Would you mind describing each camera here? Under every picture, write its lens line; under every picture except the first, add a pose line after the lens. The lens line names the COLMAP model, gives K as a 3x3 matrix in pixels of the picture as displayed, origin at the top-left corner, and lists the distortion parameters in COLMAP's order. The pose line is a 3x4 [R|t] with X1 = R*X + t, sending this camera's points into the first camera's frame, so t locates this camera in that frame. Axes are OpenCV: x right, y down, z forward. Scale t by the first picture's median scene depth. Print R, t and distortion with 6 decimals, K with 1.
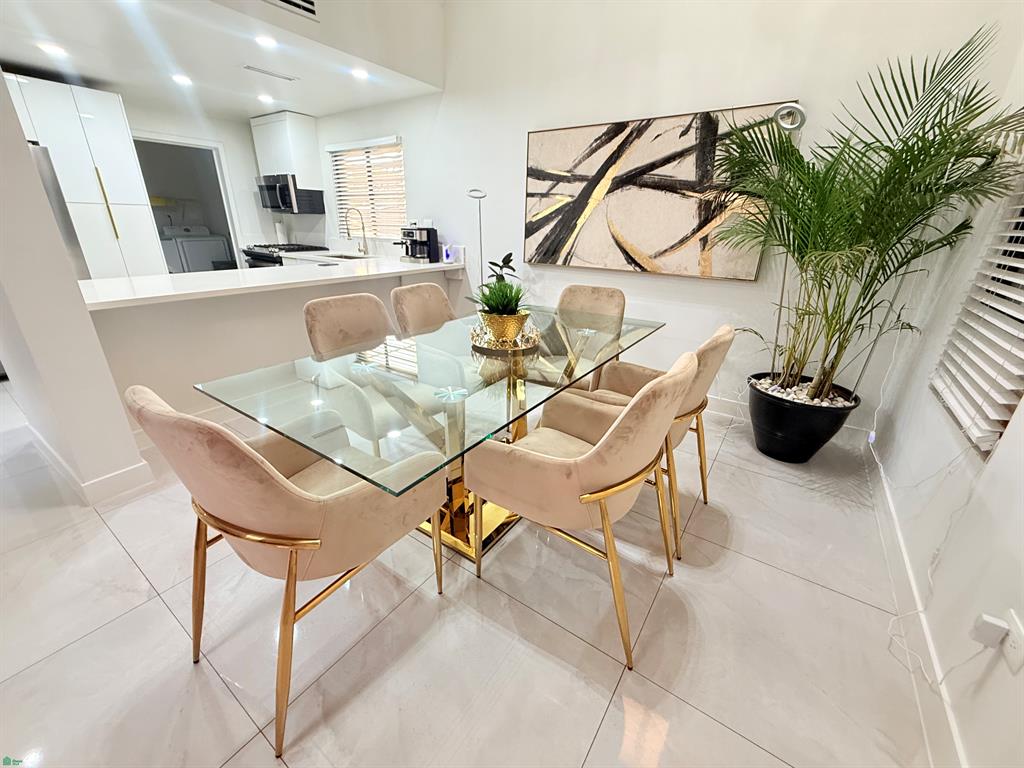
lens RADIAL K [[410.5, 0, 511.1], [0, 410.5, 381.6], [0, 0, 1]] dist [-0.000028, 0.000631]
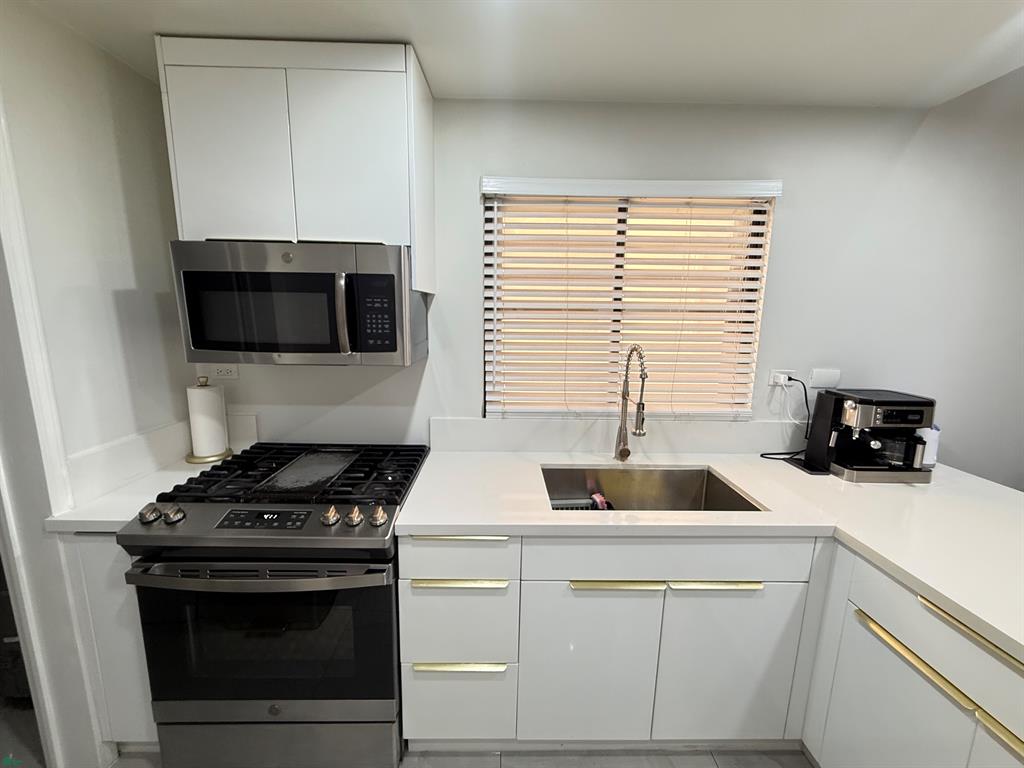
lens RADIAL K [[410.5, 0, 506.7], [0, 410.5, 385.7], [0, 0, 1]] dist [-0.000028, 0.000631]
pose [[0.811795, -0.112476, 0.573008, -0.662606], [0.215891, 0.969557, -0.115543, -0.362457], [-0.542568, 0.217505, 0.811364, 0.754033]]
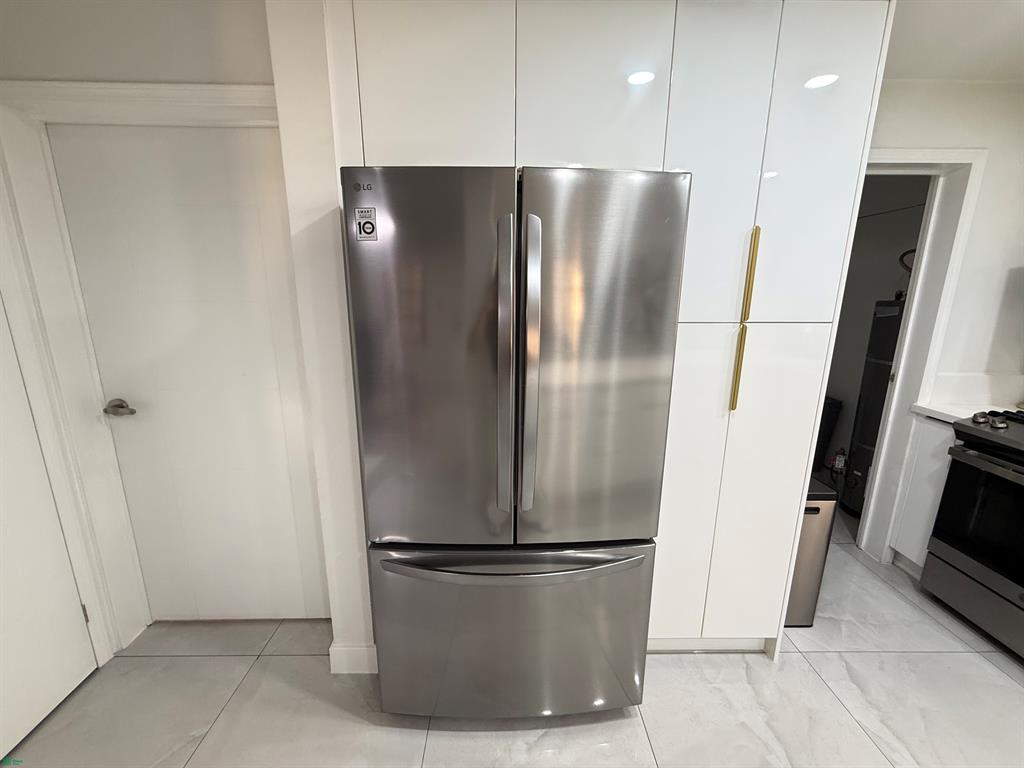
lens RADIAL K [[410.5, 0, 508.3], [0, 410.5, 382.7], [0, 0, 1]] dist [-0.000028, 0.000631]
pose [[0.577498, 0.156617, -0.801229, -0.657867], [-0.288455, 0.957268, -0.020791, -0.257737], [0.763734, 0.243125, 0.597997, 0.522687]]
